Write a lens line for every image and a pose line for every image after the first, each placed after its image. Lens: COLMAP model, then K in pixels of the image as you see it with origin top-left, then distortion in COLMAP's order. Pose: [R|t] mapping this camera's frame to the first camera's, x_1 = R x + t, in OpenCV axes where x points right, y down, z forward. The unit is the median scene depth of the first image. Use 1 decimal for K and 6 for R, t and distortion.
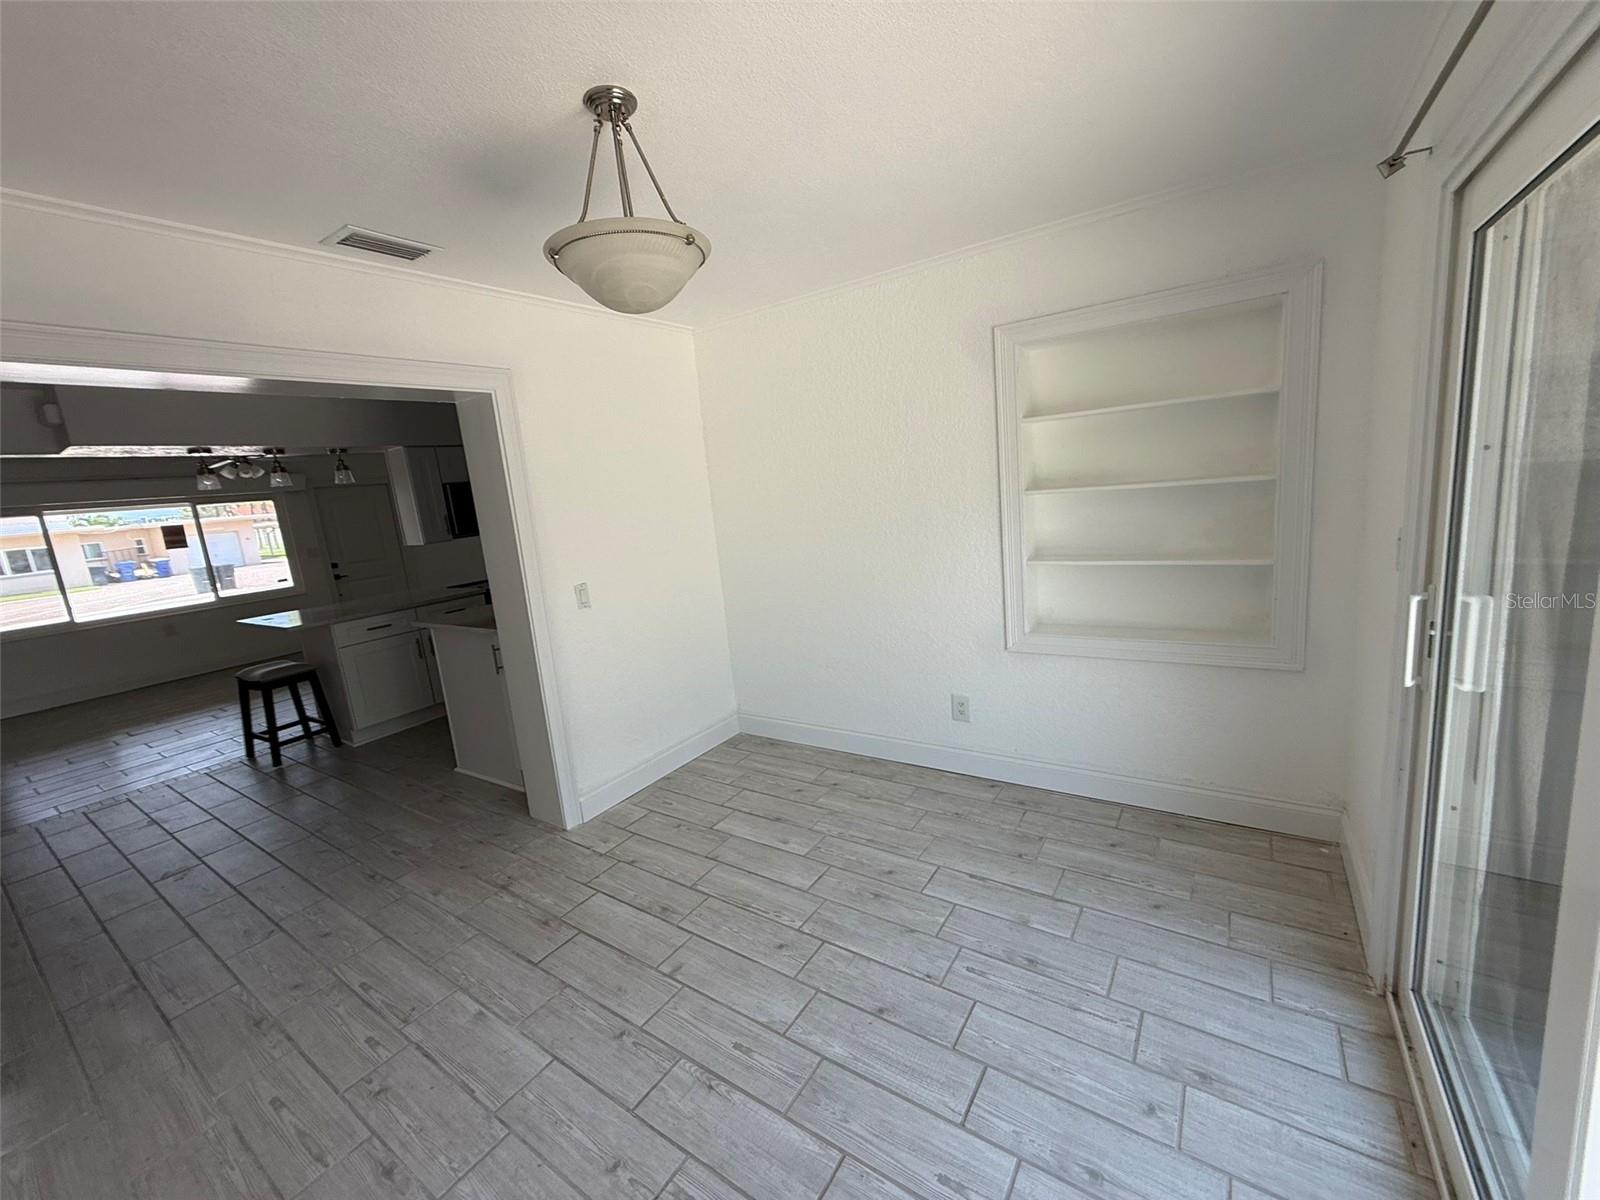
lens RADIAL K [[631.0, 0, 800.0], [0, 631.0, 600.0], [0, 0, 1]] dist [0.000400, 0.000147]
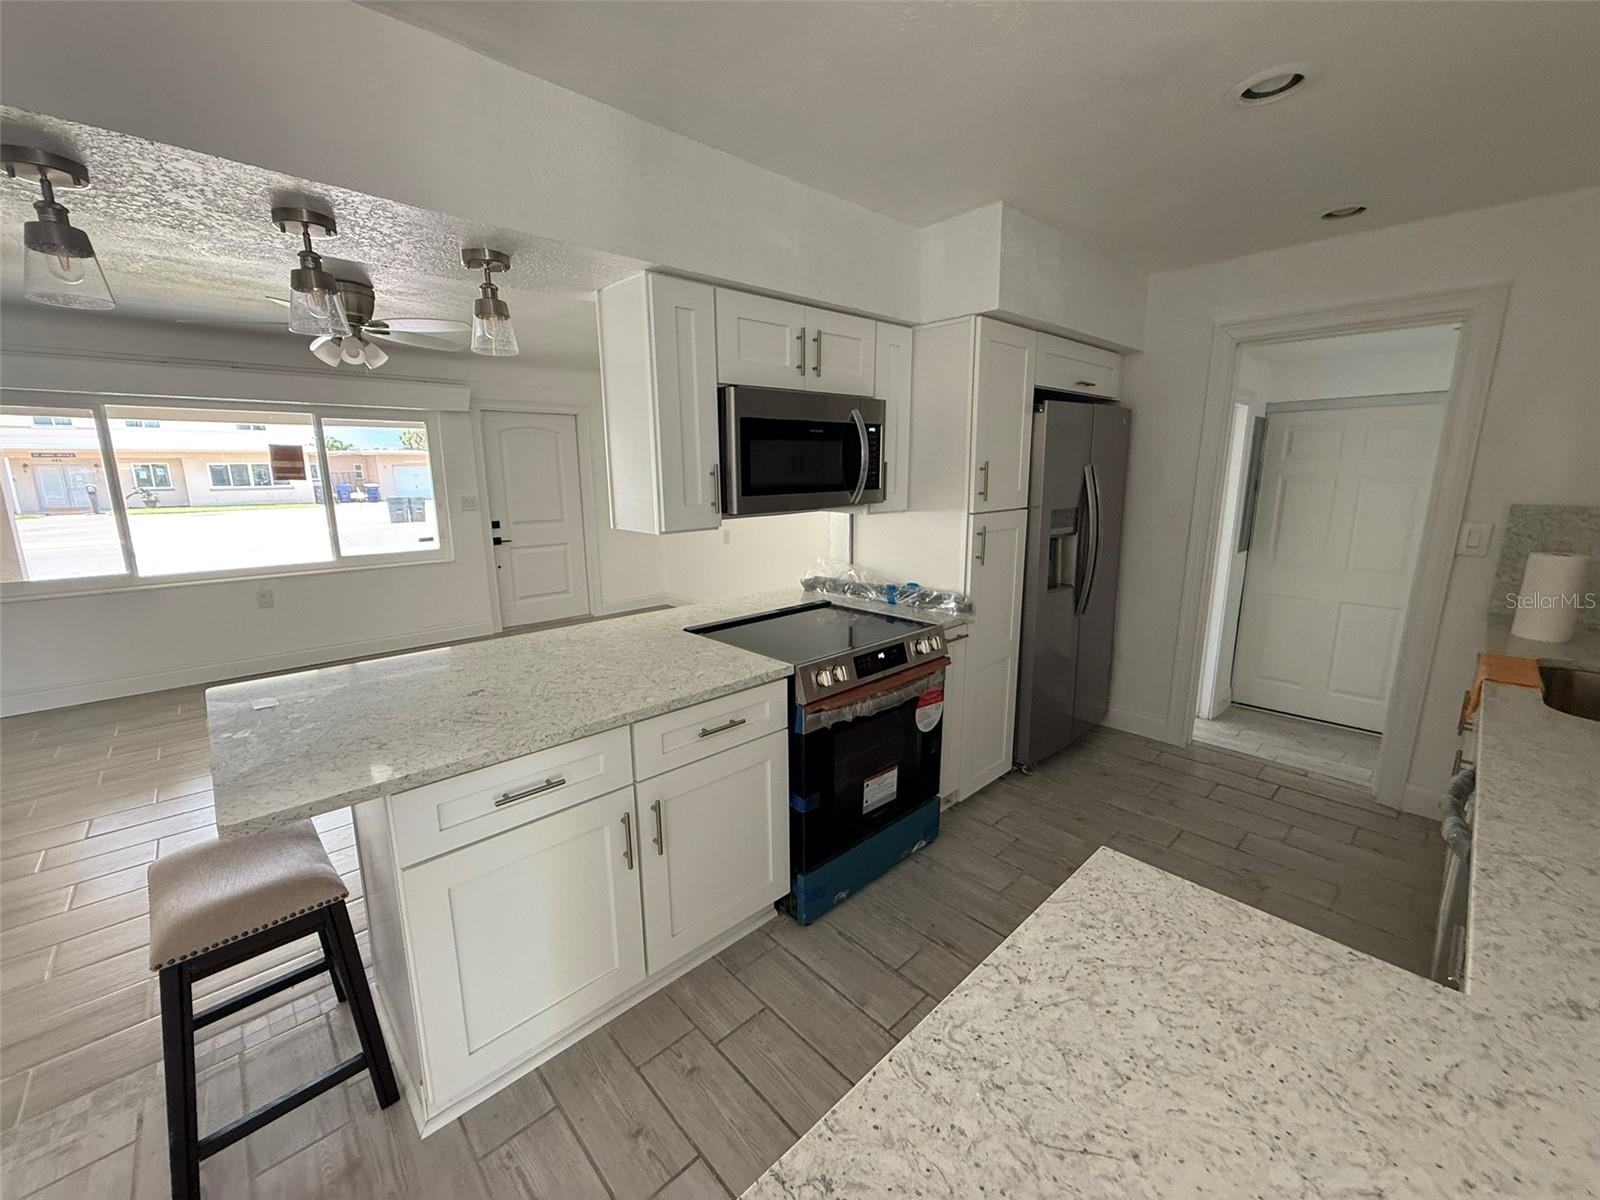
lens RADIAL K [[647.2, 0, 800.0], [0, 647.2, 600.0], [0, 0, 1]] dist [0.002534, 0.000250]
pose [[0.968934, 0.133713, -0.208056, -0.317181], [-0.128039, 0.990939, 0.040565, -0.056497], [0.211595, -0.012665, 0.977275, 0.468813]]
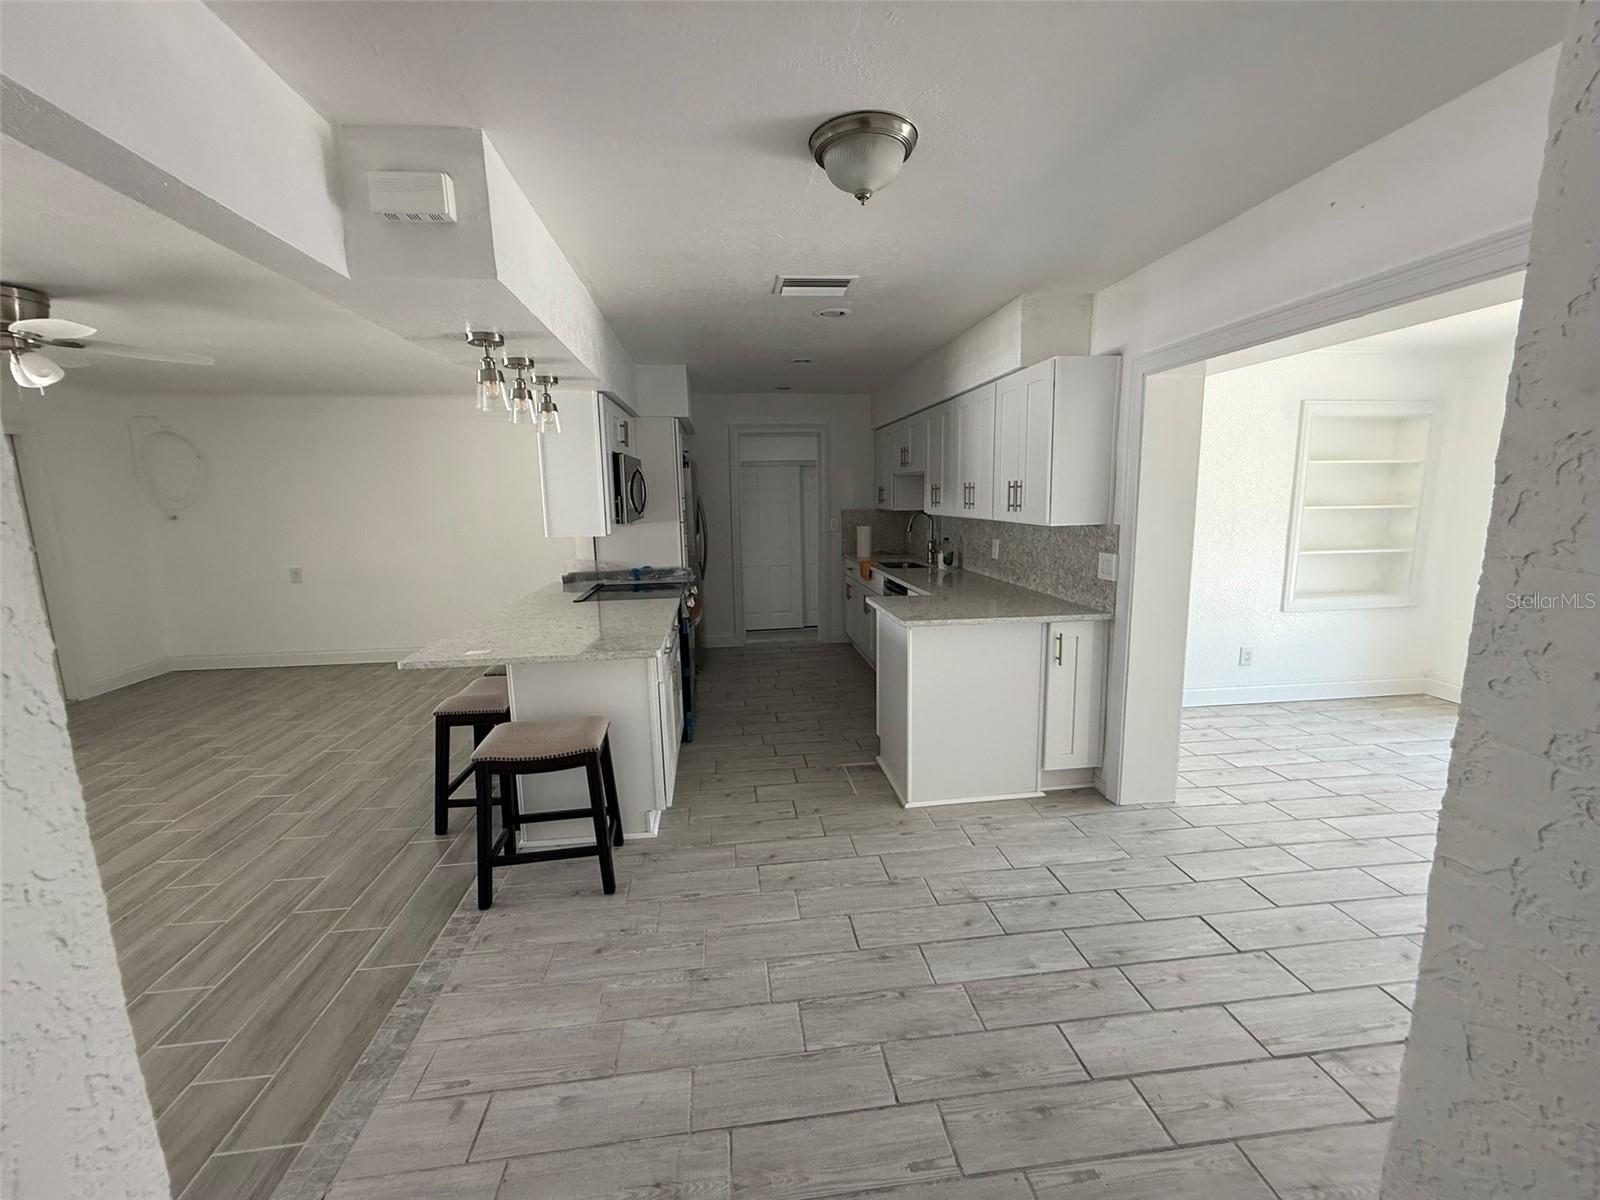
lens RADIAL K [[647.2, 0, 800.0], [0, 647.2, 600.0], [0, 0, 1]] dist [0.002534, 0.000250]
pose [[0.762889, -0.028196, 0.645915, -0.661684], [0.075809, 0.996058, -0.046057, 0.021110], [-0.642070, 0.084102, 0.762019, 0.254668]]
